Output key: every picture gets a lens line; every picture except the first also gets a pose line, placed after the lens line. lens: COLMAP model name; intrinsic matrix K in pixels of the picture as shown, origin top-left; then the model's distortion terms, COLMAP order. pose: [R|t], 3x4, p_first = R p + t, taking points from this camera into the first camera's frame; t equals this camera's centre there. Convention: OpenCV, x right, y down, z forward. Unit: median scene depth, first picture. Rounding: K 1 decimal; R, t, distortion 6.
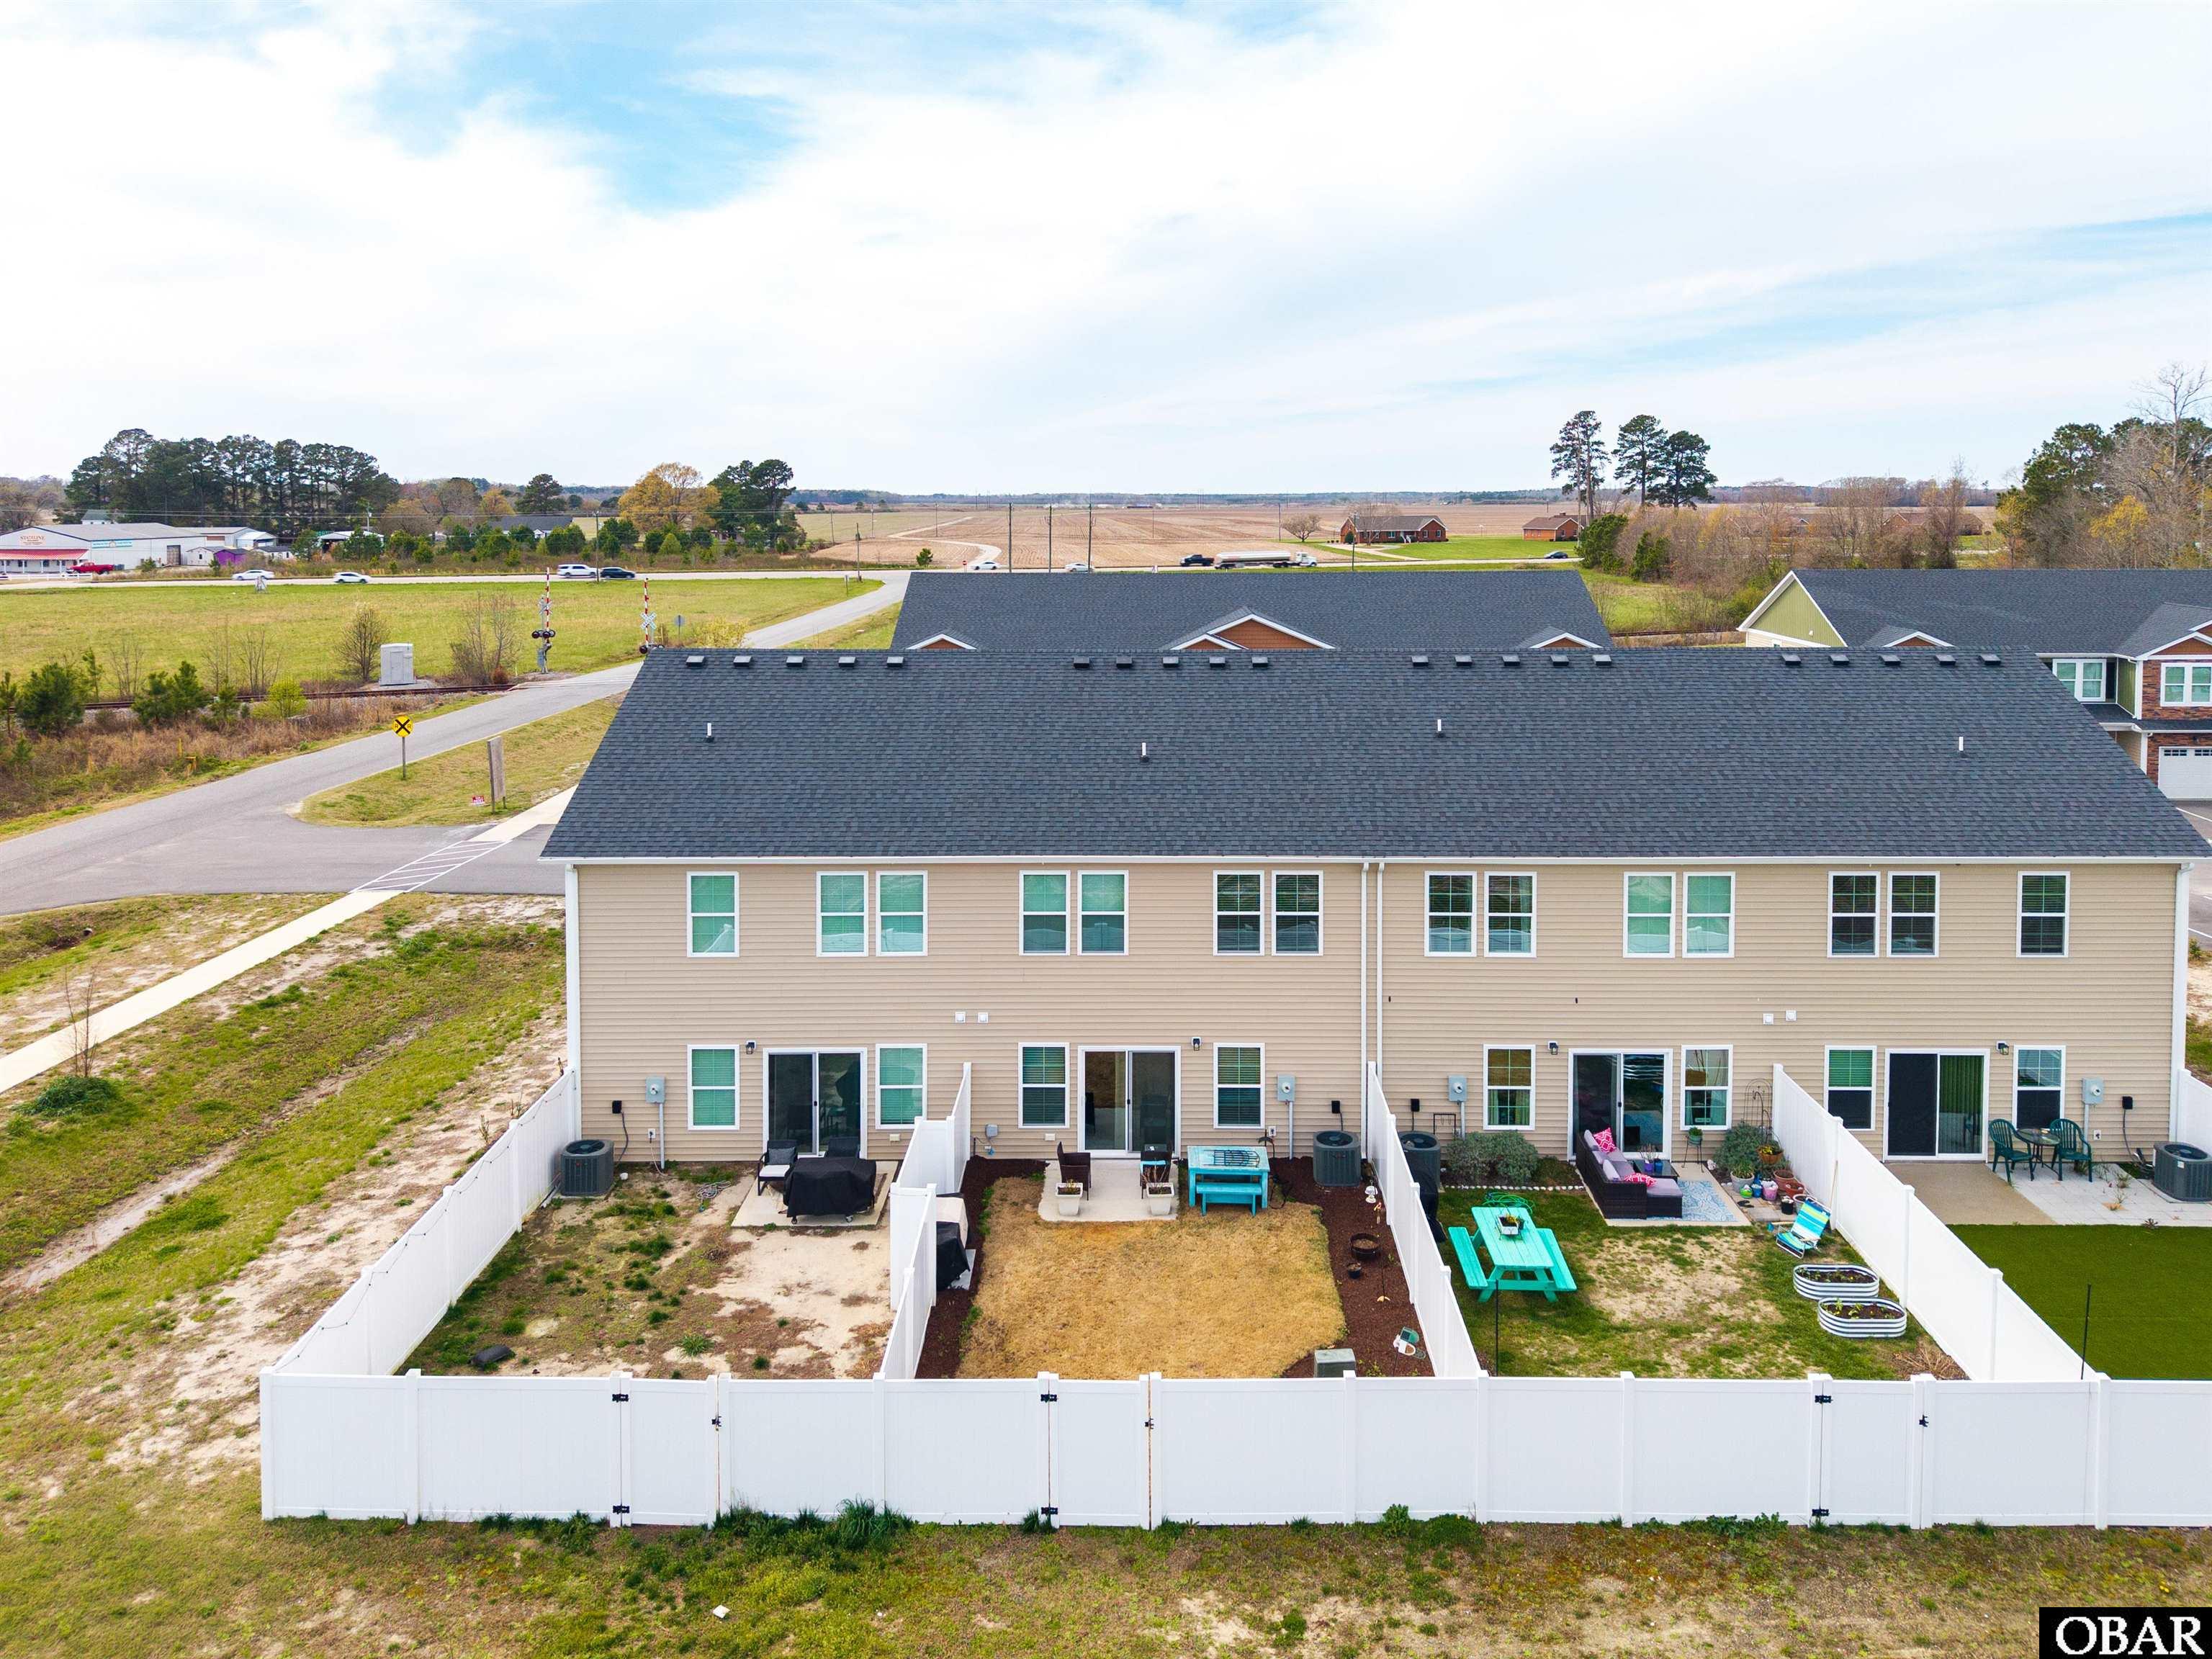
lens RADIAL K [[1571.4, 0, 1161.4], [0, 1571.4, 567.8], [0, 0, 1]] dist [0.018810, -0.021062]
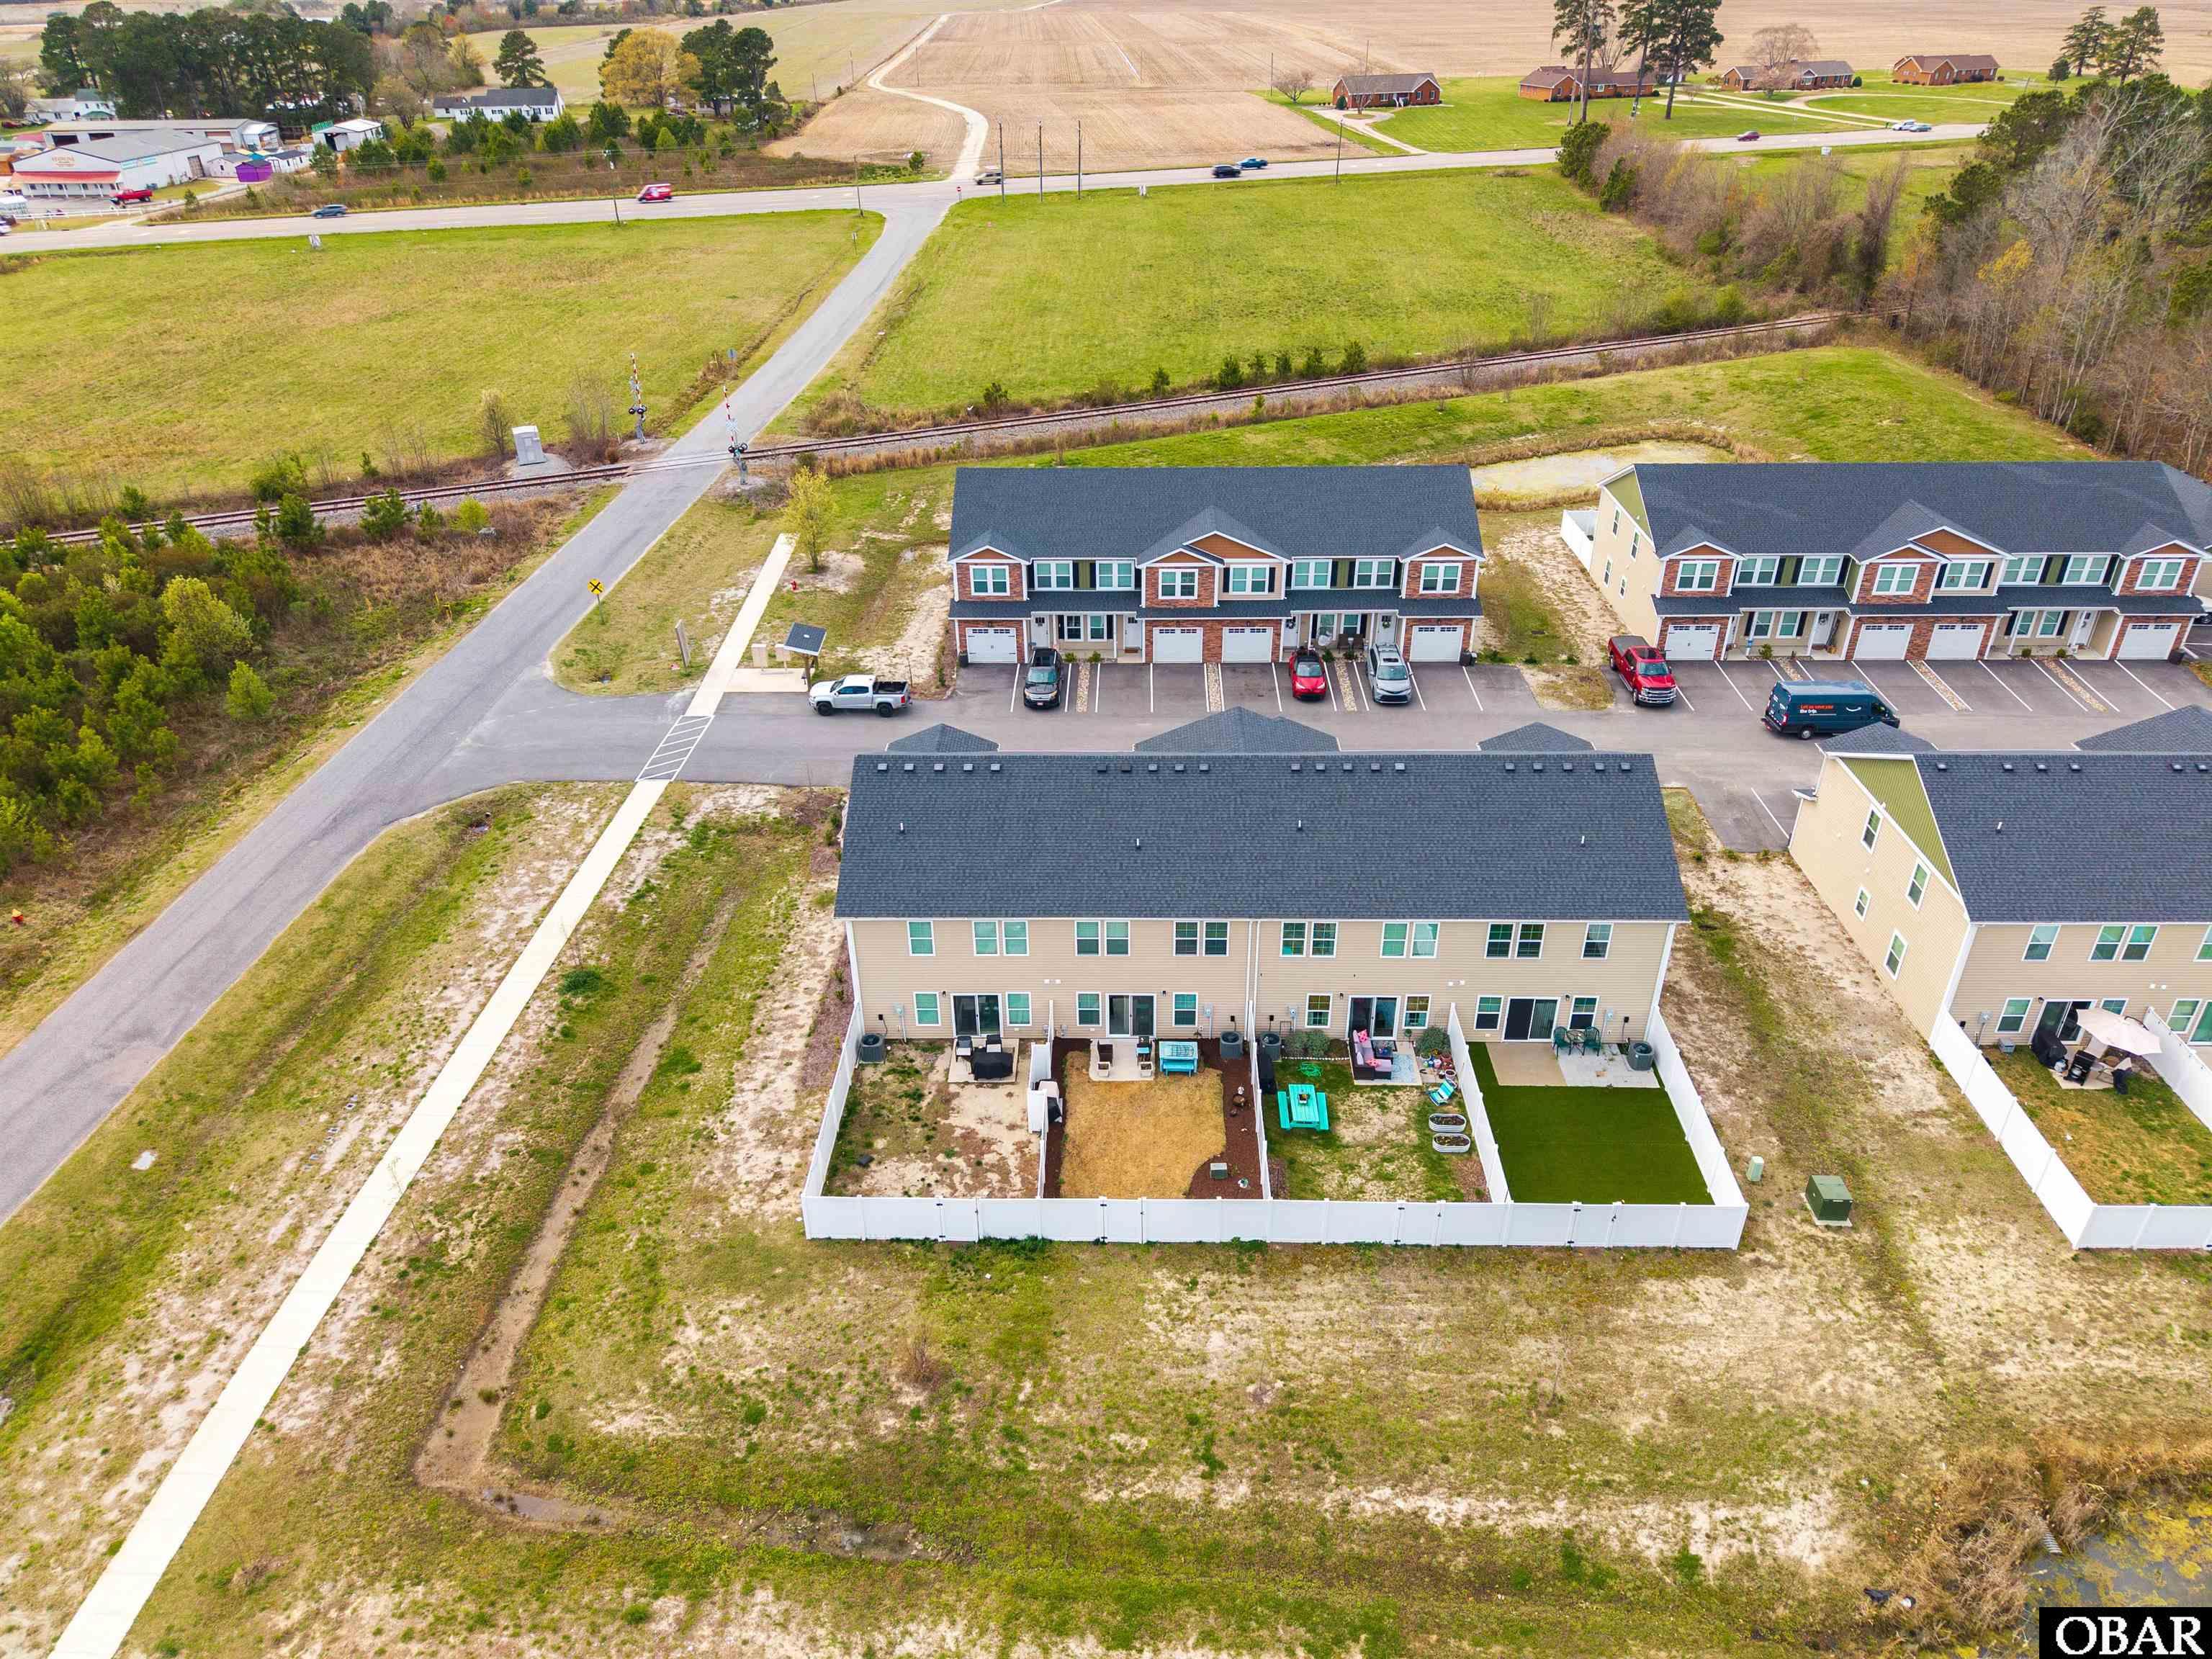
lens RADIAL K [[1491.2, 0, 1120.0], [0, 1491.2, 803.4], [0, 0, 1]] dist [0.045923, -0.022564]
pose [[0.999844, 0.004144, -0.017165, -0.003159], [0.004170, 0.889177, 0.457545, -0.864896], [0.017159, -0.457545, 0.889021, -0.647205]]
